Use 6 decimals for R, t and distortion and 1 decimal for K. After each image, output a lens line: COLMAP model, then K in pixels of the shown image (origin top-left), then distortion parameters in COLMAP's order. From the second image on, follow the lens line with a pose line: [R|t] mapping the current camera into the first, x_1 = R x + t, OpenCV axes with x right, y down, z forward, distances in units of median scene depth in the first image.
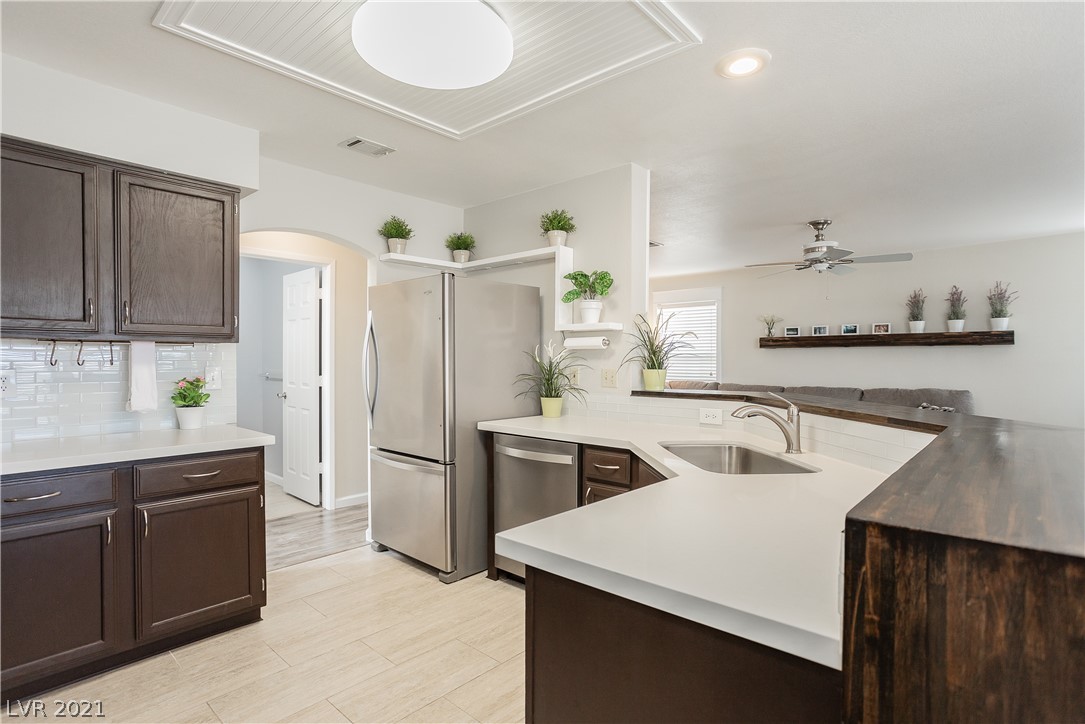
lens RADIAL K [[538.4, 0, 542.5], [0, 538.4, 362.0], [0, 0, 1]] dist [-0.047192, 0.029240]
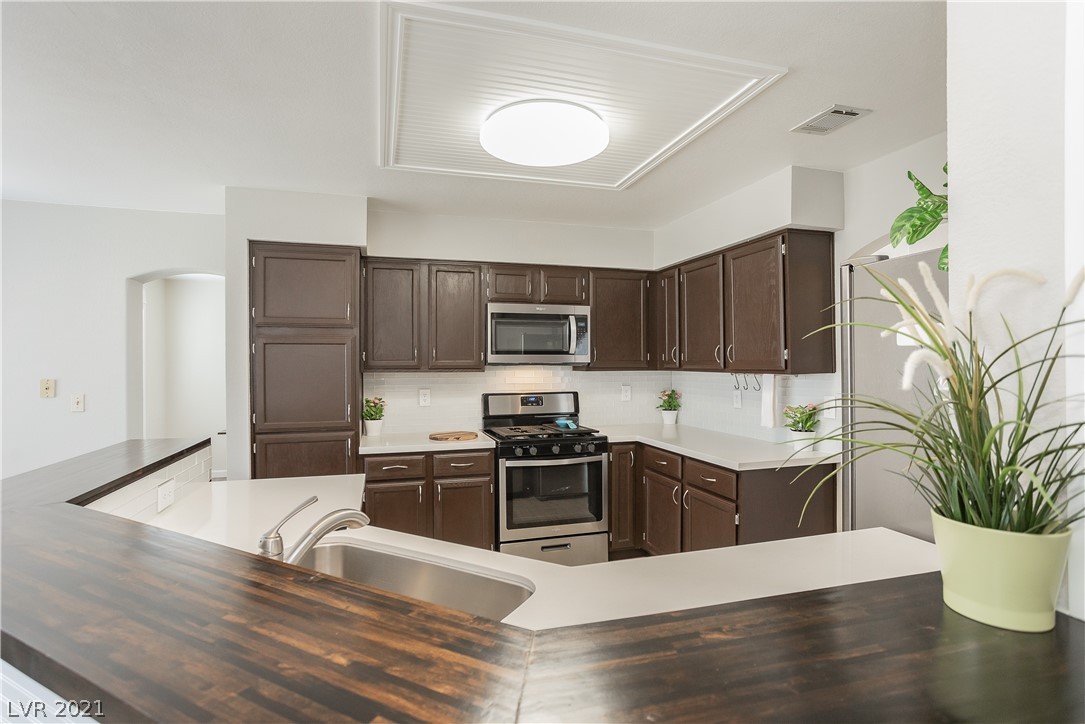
lens RADIAL K [[541.0, 0, 543.0], [0, 541.0, 364.6], [0, 0, 1]] dist [-0.055153, 0.031800]
pose [[-0.511176, 0.001002, -0.859476, 0.353998], [-0.003087, 0.999991, 0.003001, -0.035270], [0.859471, 0.004187, -0.511168, 0.680404]]
